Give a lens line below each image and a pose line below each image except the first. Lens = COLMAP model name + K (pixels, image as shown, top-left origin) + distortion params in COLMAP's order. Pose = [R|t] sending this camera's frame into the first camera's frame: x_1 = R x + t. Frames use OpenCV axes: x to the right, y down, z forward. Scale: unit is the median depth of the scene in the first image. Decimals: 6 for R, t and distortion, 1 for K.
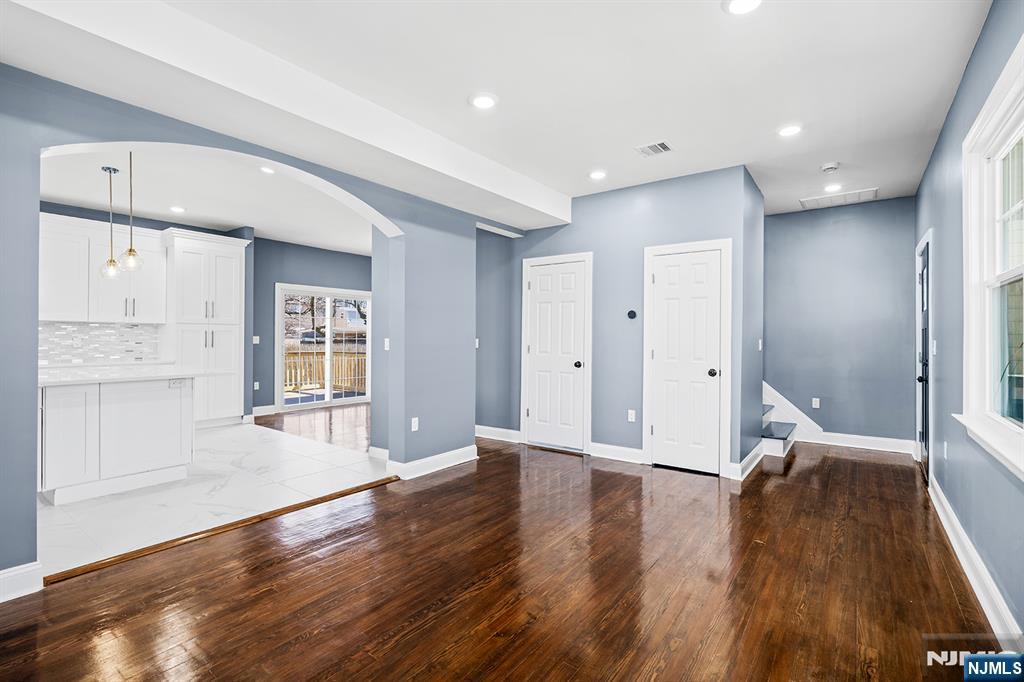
lens RADIAL K [[459.1, 0, 513.2], [0, 459.1, 336.8], [0, 0, 1]] dist [-0.015278, -0.000021]
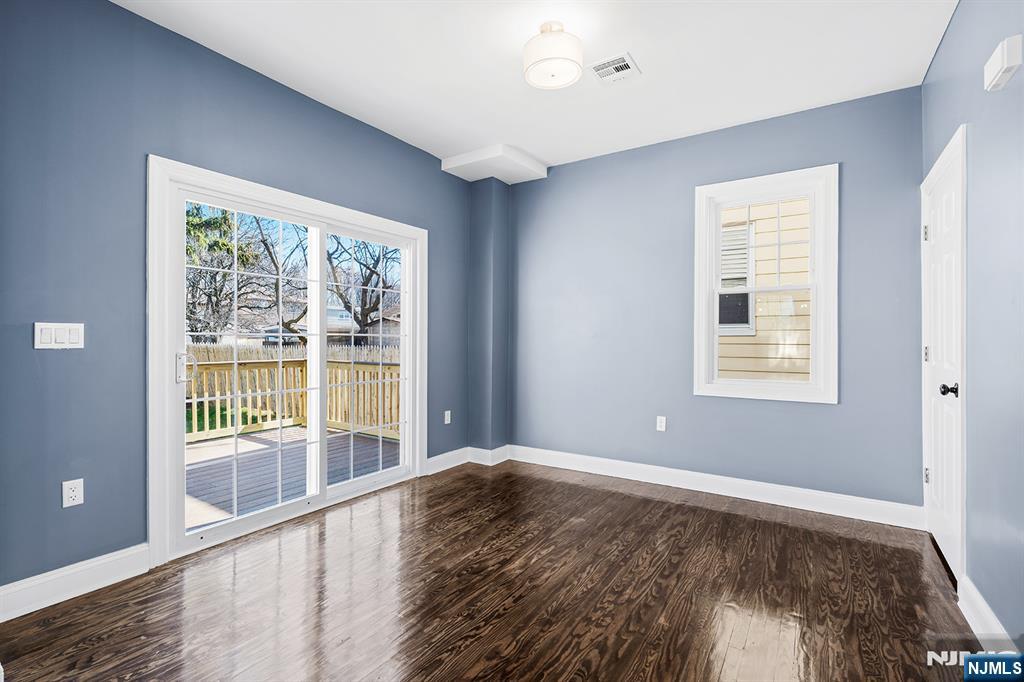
lens RADIAL K [[461.8, 0, 510.4], [0, 461.8, 338.2], [0, 0, 1]] dist [-0.003030, -0.000082]
pose [[0.998666, -0.001953, 0.051593, -0.284699], [0.001854, 0.999996, 0.001978, 0.007950], [-0.051597, -0.001880, 0.998666, 0.661235]]
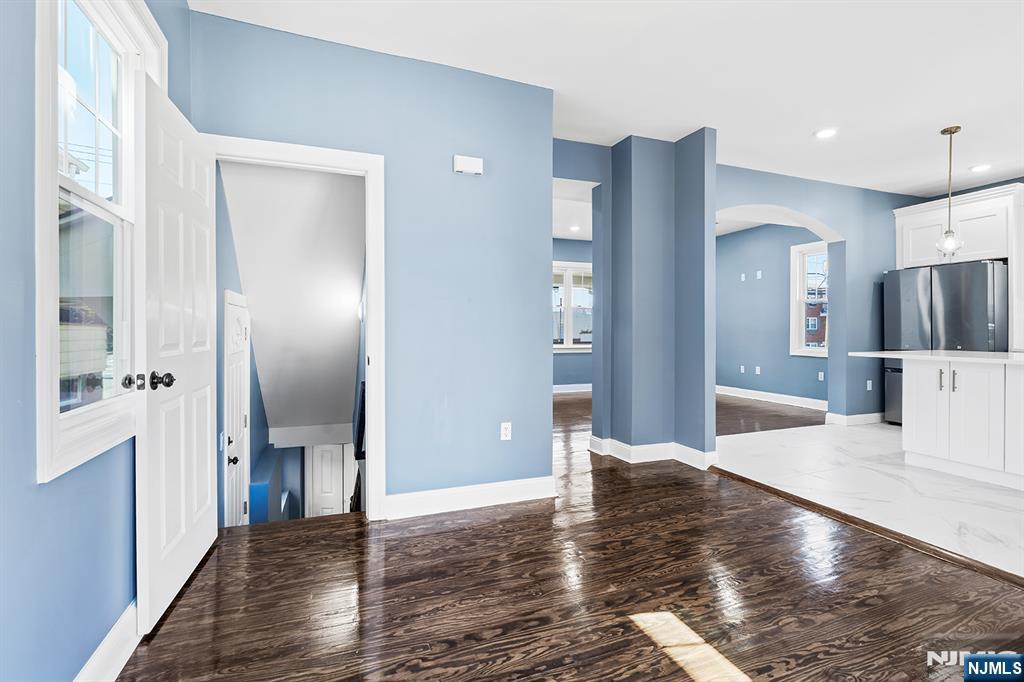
lens RADIAL K [[461.8, 0, 510.4], [0, 461.8, 338.2], [0, 0, 1]] dist [-0.003030, -0.000082]
pose [[-0.844779, -0.011734, 0.534987, -0.278077], [-0.003596, 0.999861, 0.016252, 0.017806], [-0.535104, 0.011805, -0.844704, 1.181852]]
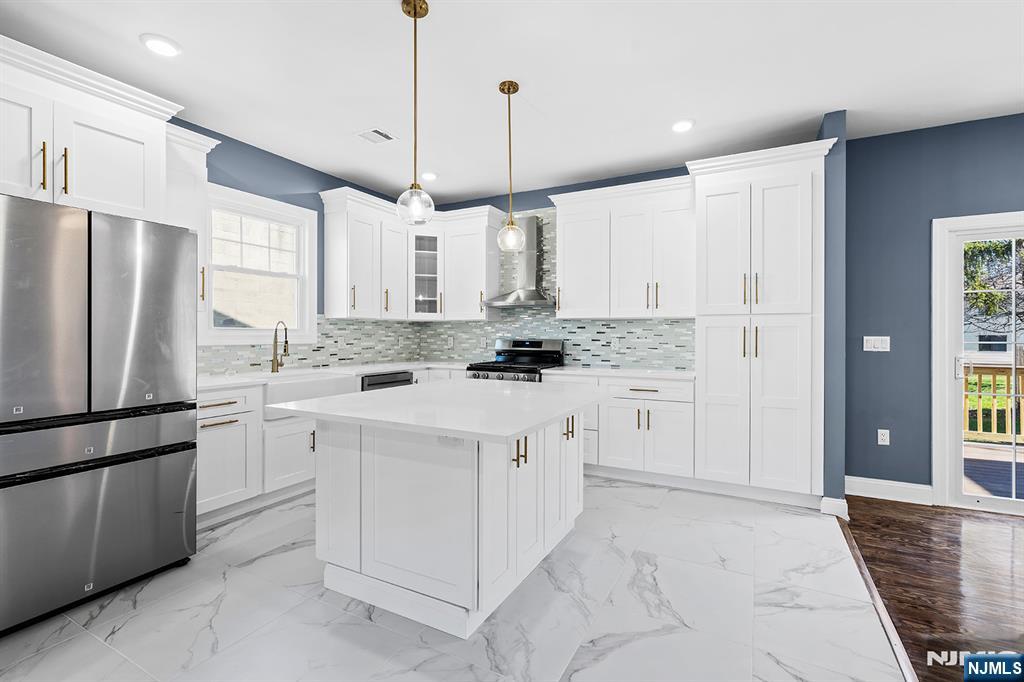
lens RADIAL K [[462.7, 0, 511.0], [0, 462.7, 334.3], [0, 0, 1]] dist [-0.001053, 0.000070]
pose [[0.147978, -0.003855, -0.988983, -0.123770], [0.000276, 0.999993, -0.003857, -0.001626], [0.988991, 0.000298, 0.147978, 0.506992]]
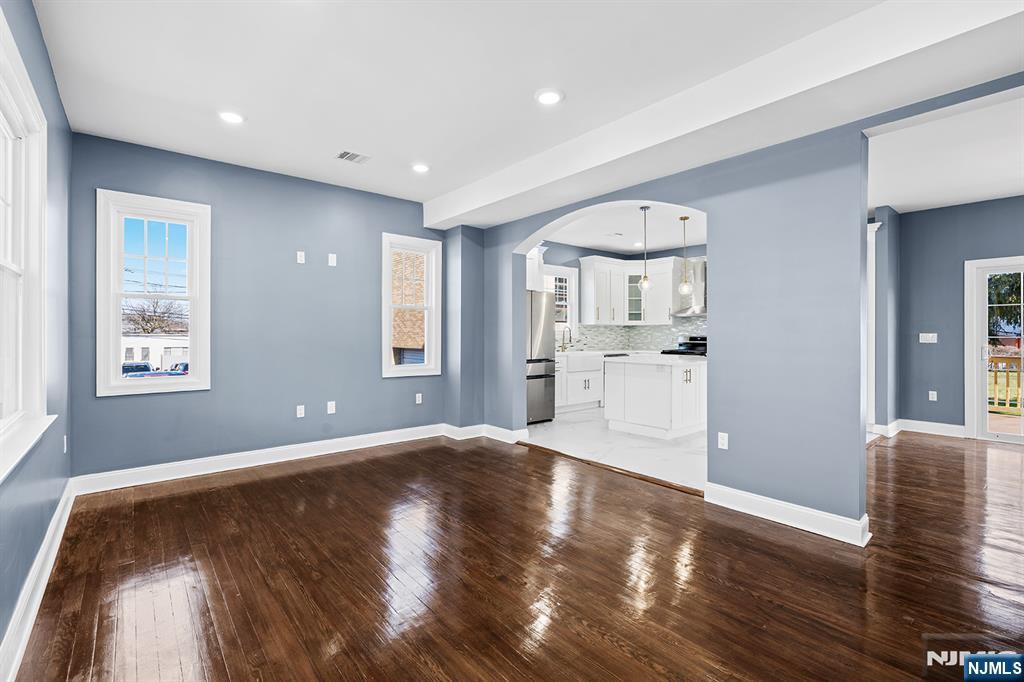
lens RADIAL K [[461.4, 0, 512.7], [0, 461.4, 336.5], [0, 0, 1]] dist [-0.001679, 0.000060]
pose [[-0.231399, 0.000953, -0.972858, 0.367481], [0.000663, 0.999999, 0.000822, 0.002539], [0.972859, -0.000455, -0.231399, 0.454396]]
